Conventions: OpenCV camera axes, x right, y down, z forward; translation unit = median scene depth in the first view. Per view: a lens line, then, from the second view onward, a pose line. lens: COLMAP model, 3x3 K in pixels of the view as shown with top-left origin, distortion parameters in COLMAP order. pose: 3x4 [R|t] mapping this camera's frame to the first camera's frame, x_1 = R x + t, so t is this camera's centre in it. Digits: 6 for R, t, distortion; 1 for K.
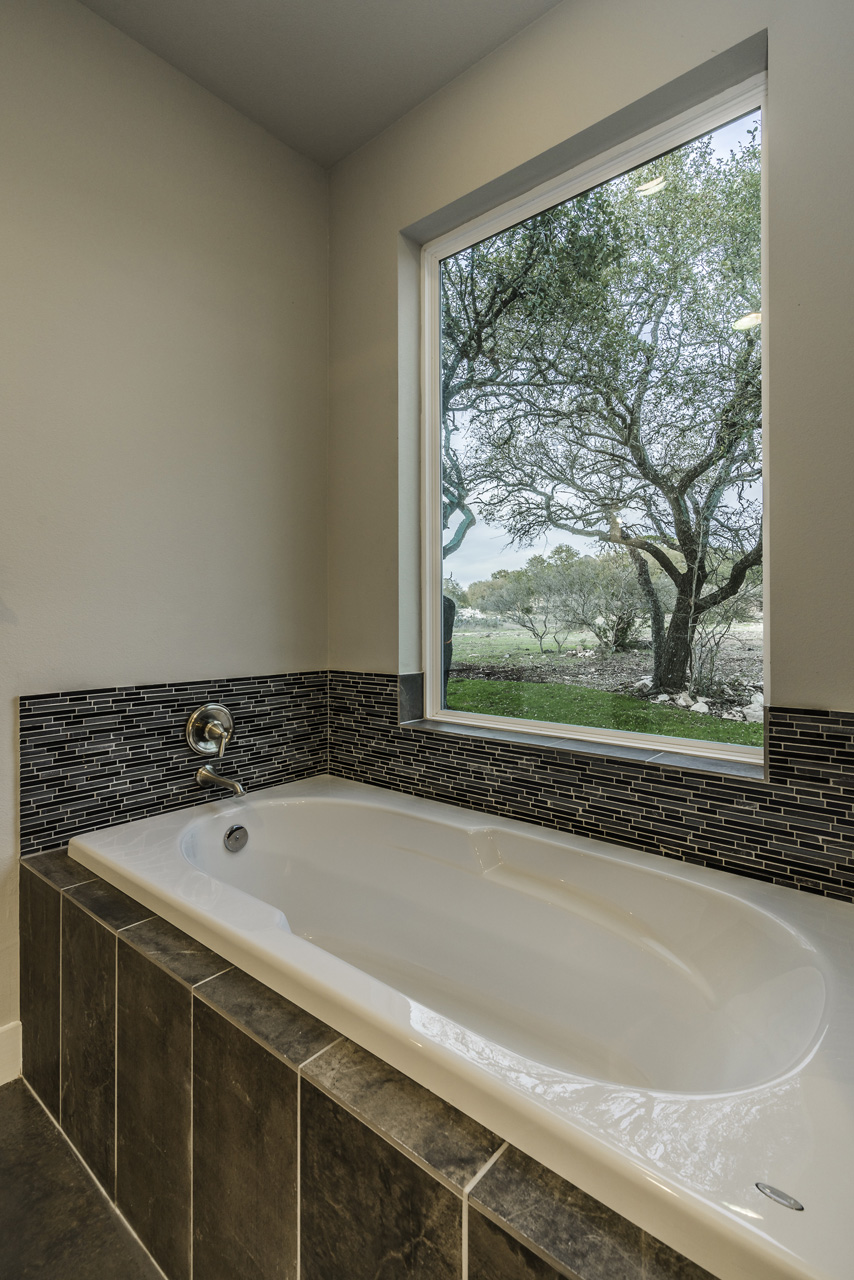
lens RADIAL K [[596.5, 0, 426.9], [0, 596.5, 615.7], [0, 0, 1]] dist [-0.002650, -0.000214]
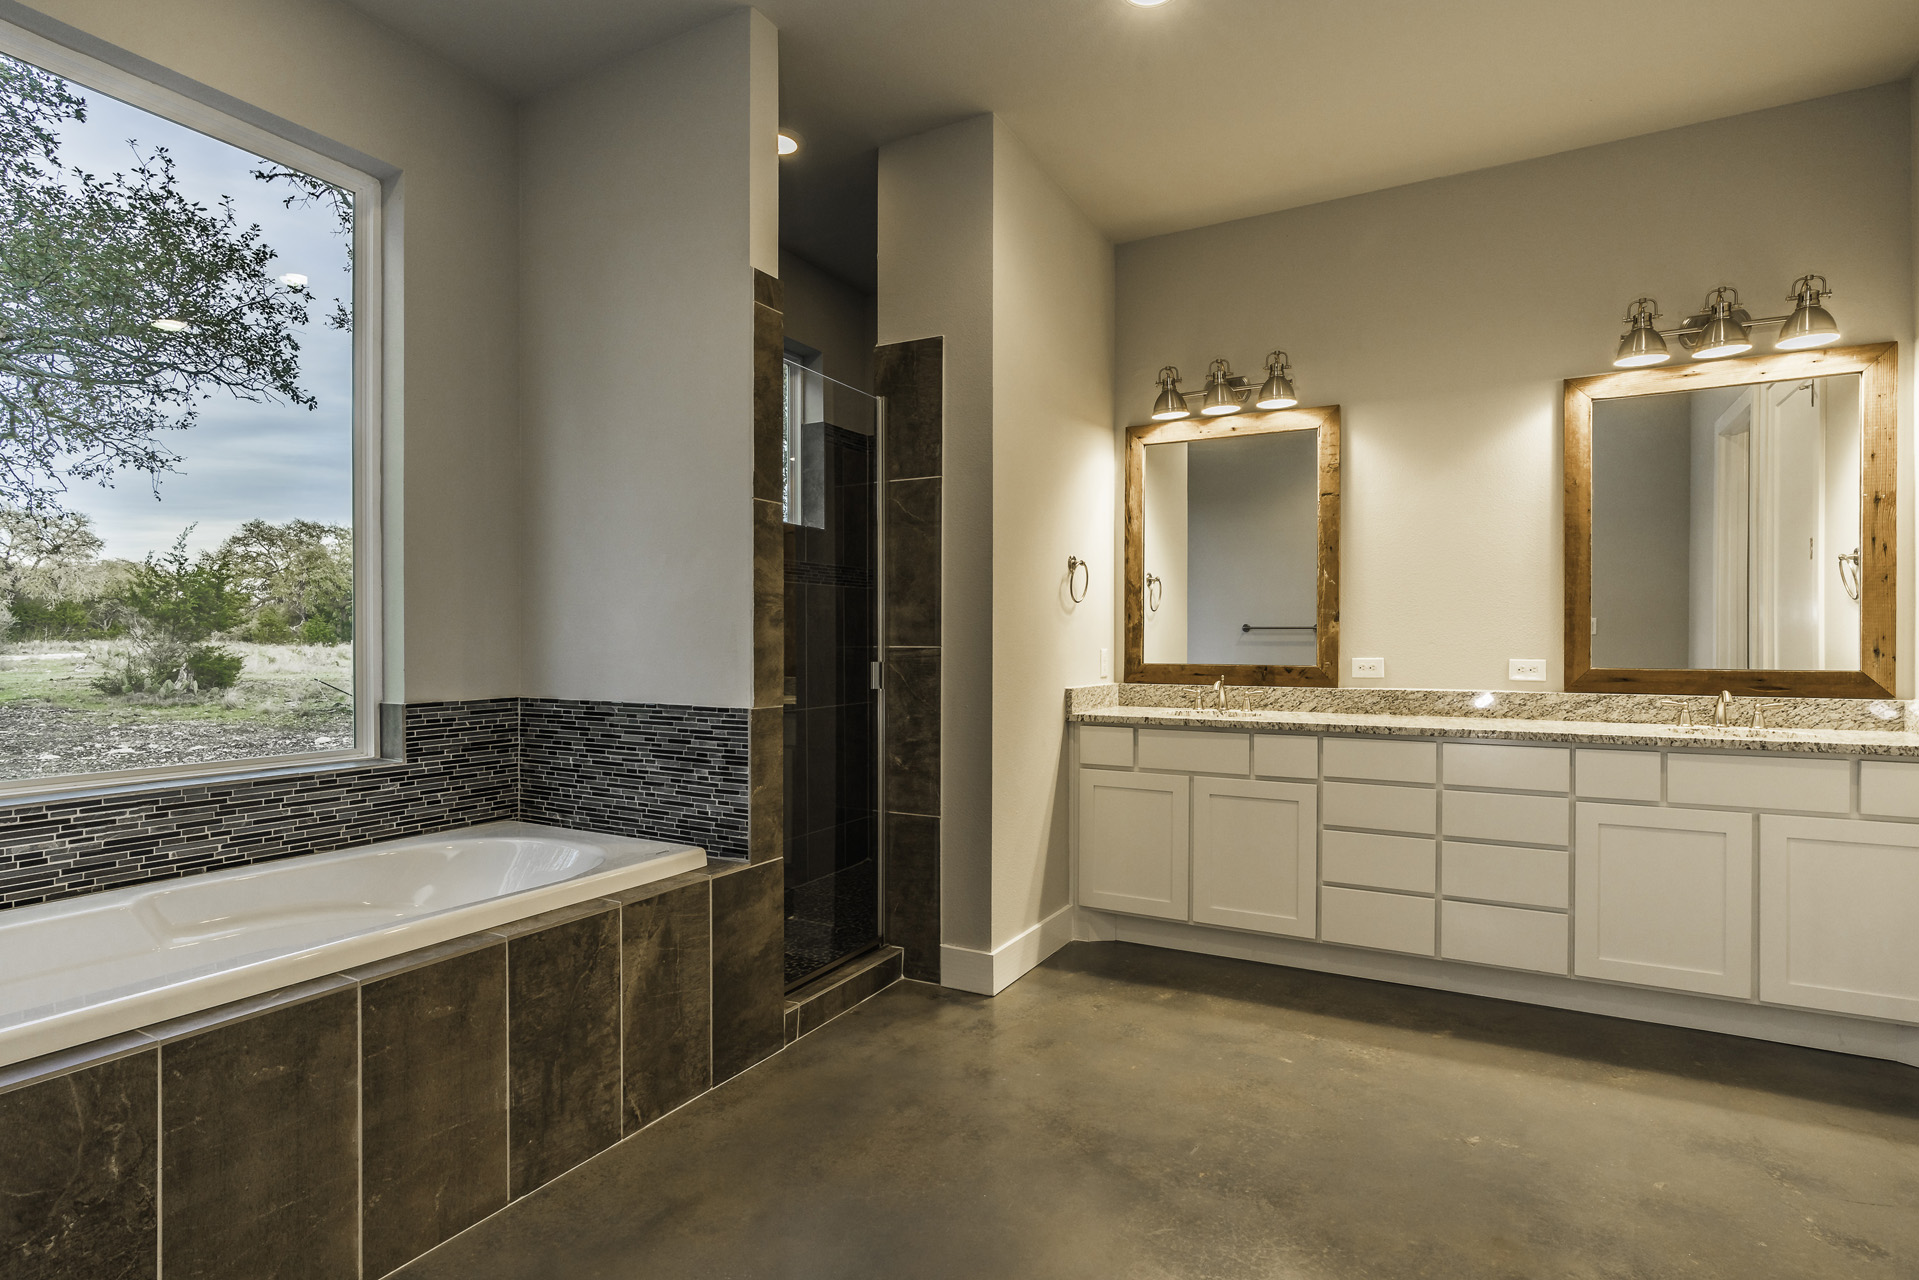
lens RADIAL K [[894.3, 0, 959.5], [0, 894.3, 640.0], [0, 0, 1]] dist [-0.002650, -0.000214]
pose [[-0.165394, -0.000052, 0.986228, -1.246664], [-0.006803, 0.999976, -0.001088, 0.008872], [-0.986204, -0.006889, -0.165391, 0.128615]]
